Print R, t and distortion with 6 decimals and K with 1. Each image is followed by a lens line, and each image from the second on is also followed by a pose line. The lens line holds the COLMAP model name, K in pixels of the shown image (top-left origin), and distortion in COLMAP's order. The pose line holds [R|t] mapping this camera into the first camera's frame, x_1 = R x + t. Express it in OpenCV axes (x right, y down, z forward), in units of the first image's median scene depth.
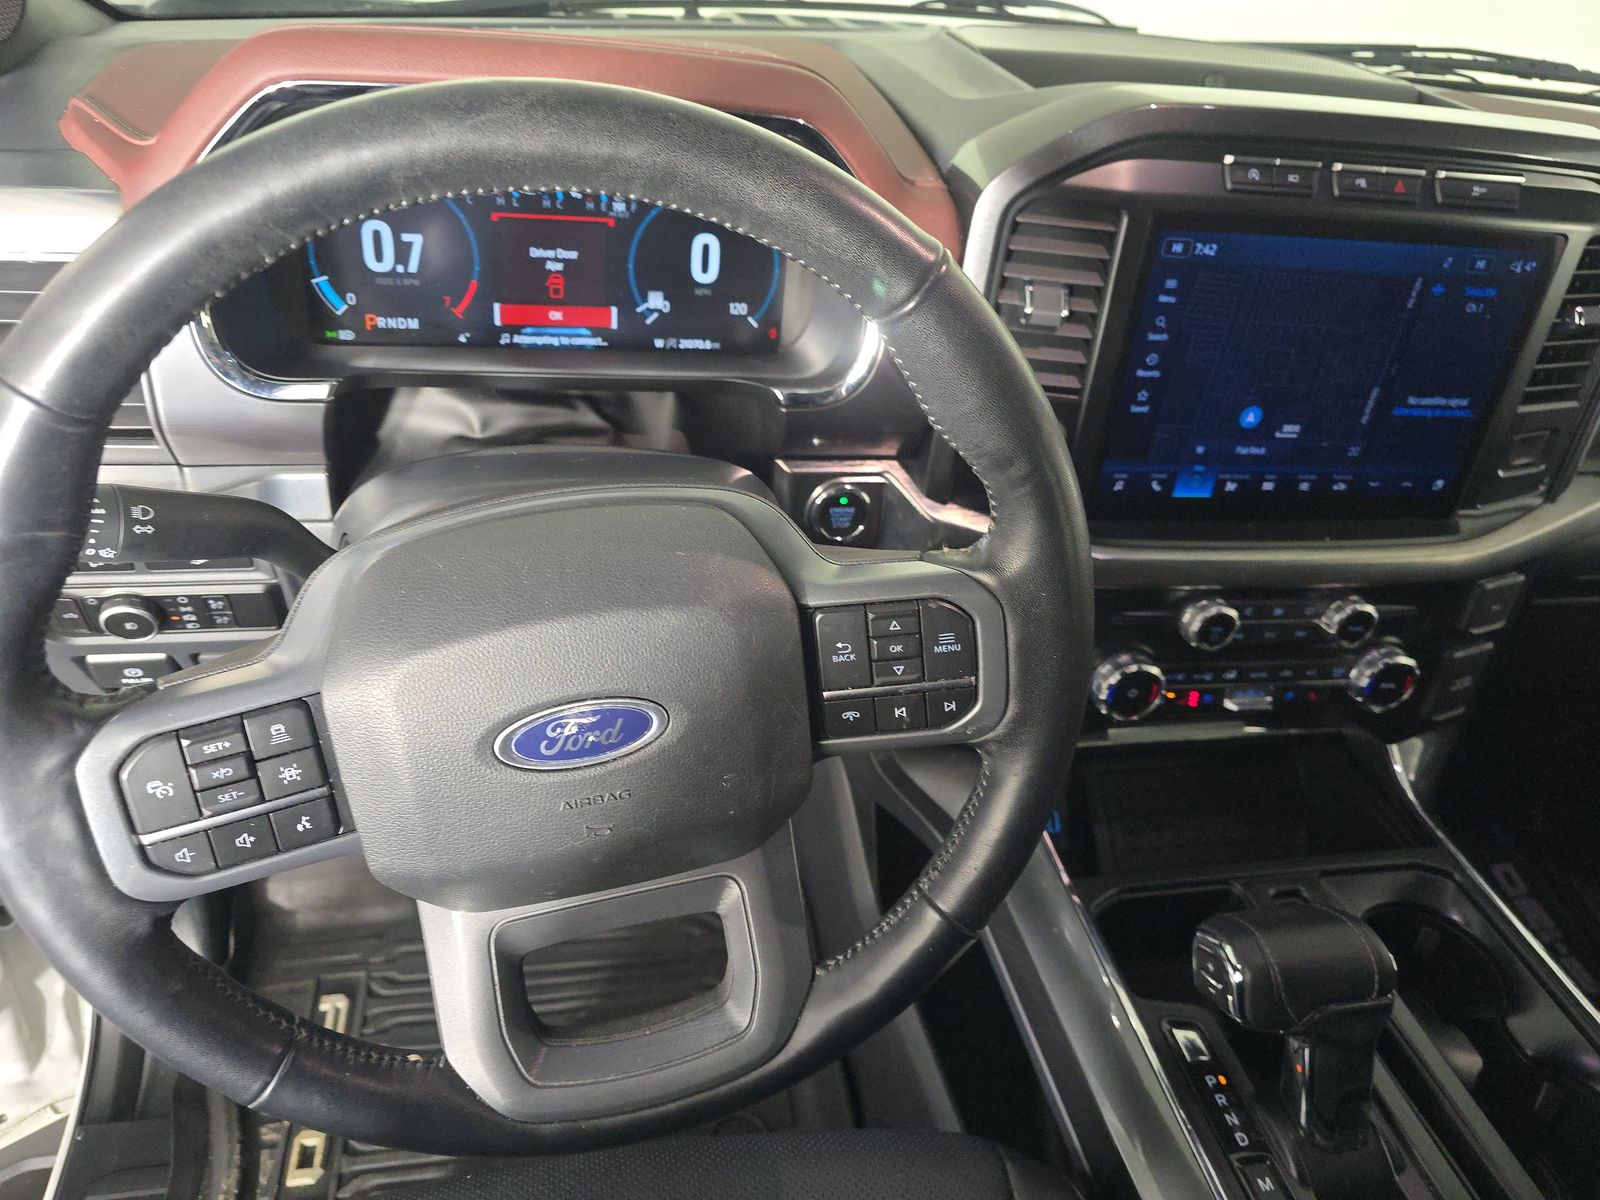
lens RADIAL K [[1070.8, 0, 800.0], [0, 1070.8, 600.0], [0, 0, 1]] dist [0.013108, -0.016983]
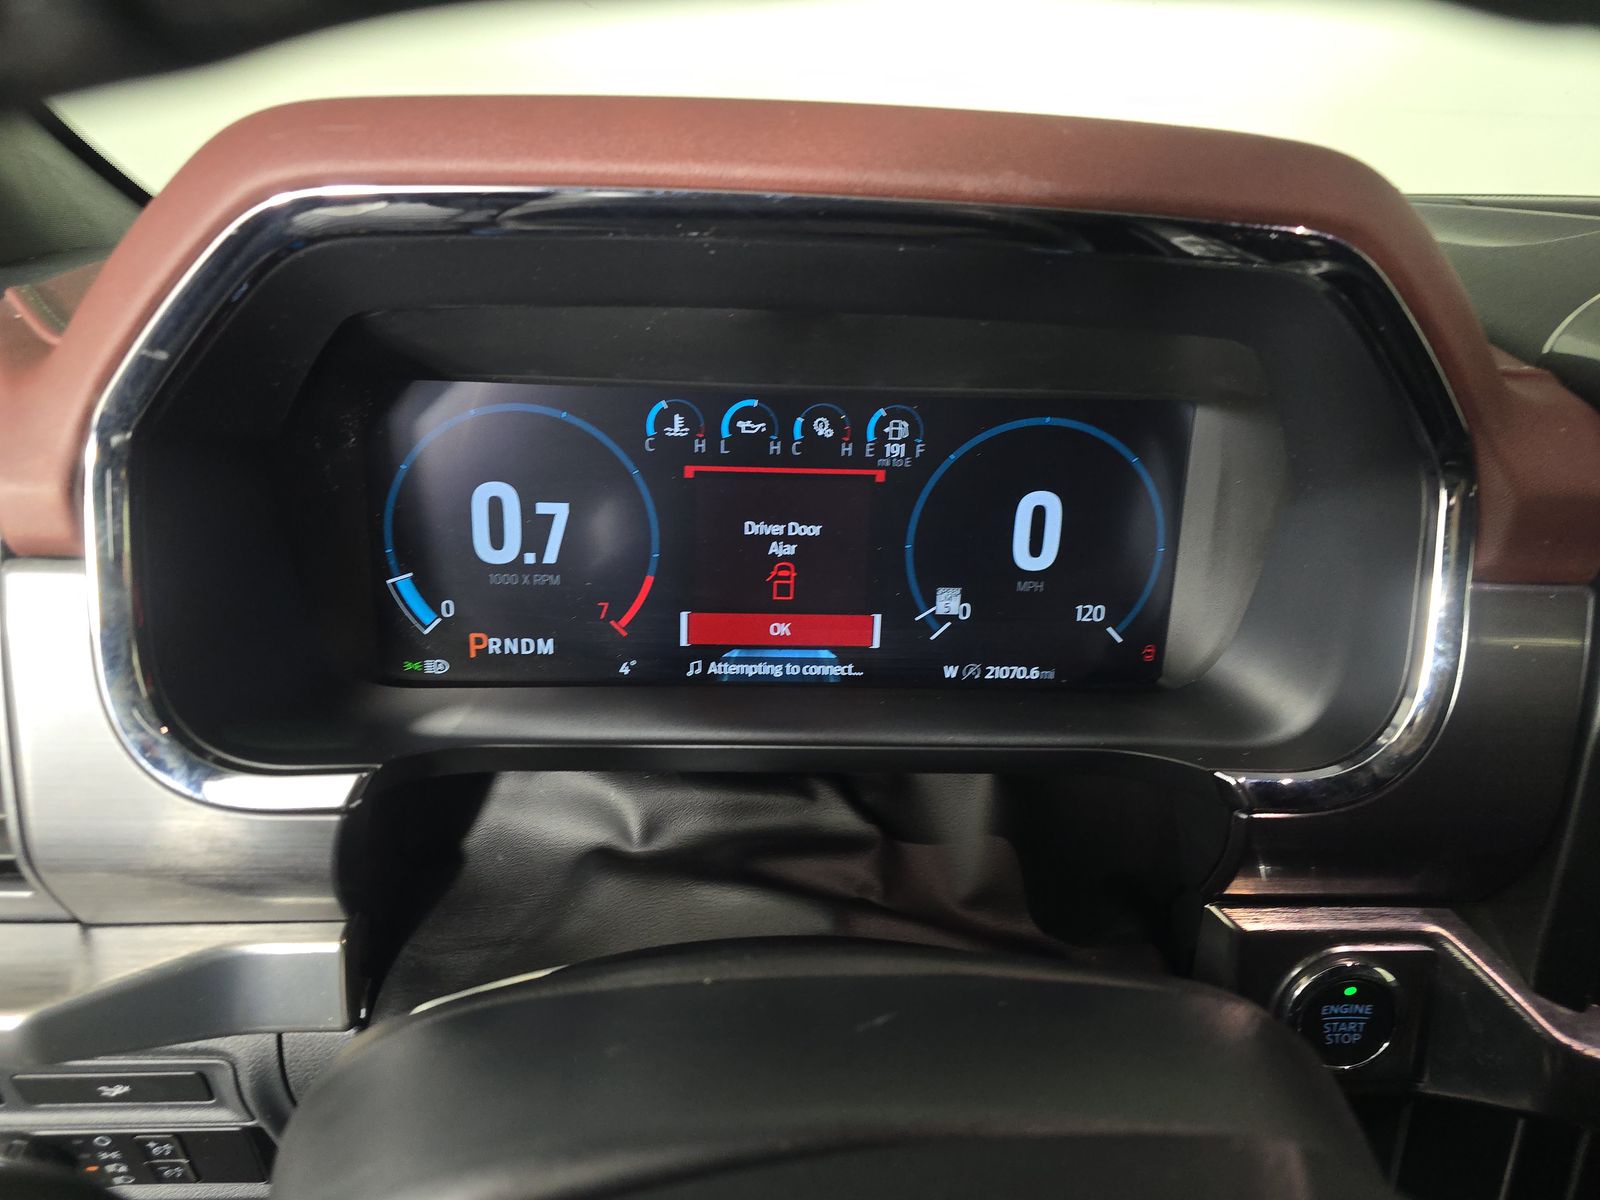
lens RADIAL K [[1151.2, 0, 824.2], [0, 1151.2, 600.4], [0, 0, 1]] dist [-0.000767, -0.002969]
pose [[0.989359, -0.016202, -0.144588, -0.119236], [-0.022281, 0.965186, -0.260613, -0.123732], [0.143777, 0.261061, 0.954555, 0.420780]]
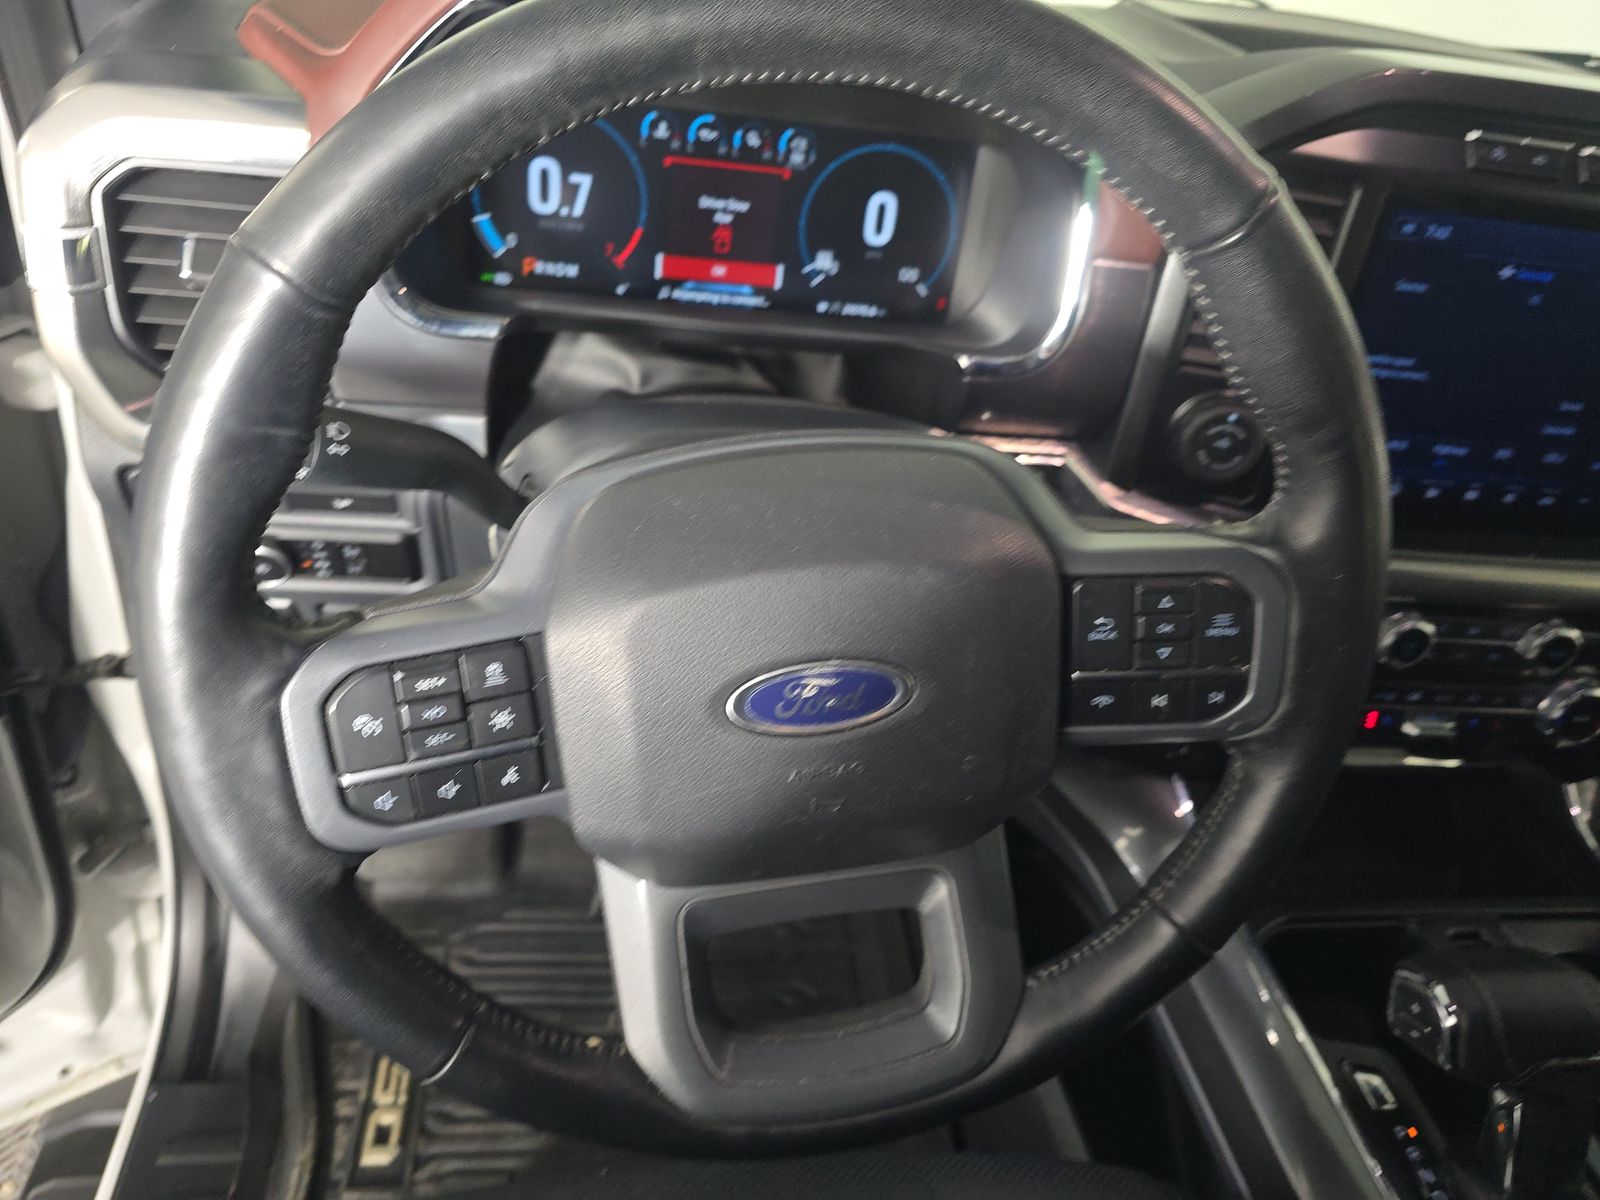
lens RADIAL K [[1084.4, 0, 818.0], [0, 1084.4, 602.3], [0, 0, 1]] dist [0.003048, -0.005810]
pose [[0.997517, 0.062798, -0.031869, -0.097076], [-0.062891, 0.998019, -0.001932, 0.024962], [0.031685, 0.003931, 0.999490, 0.048063]]
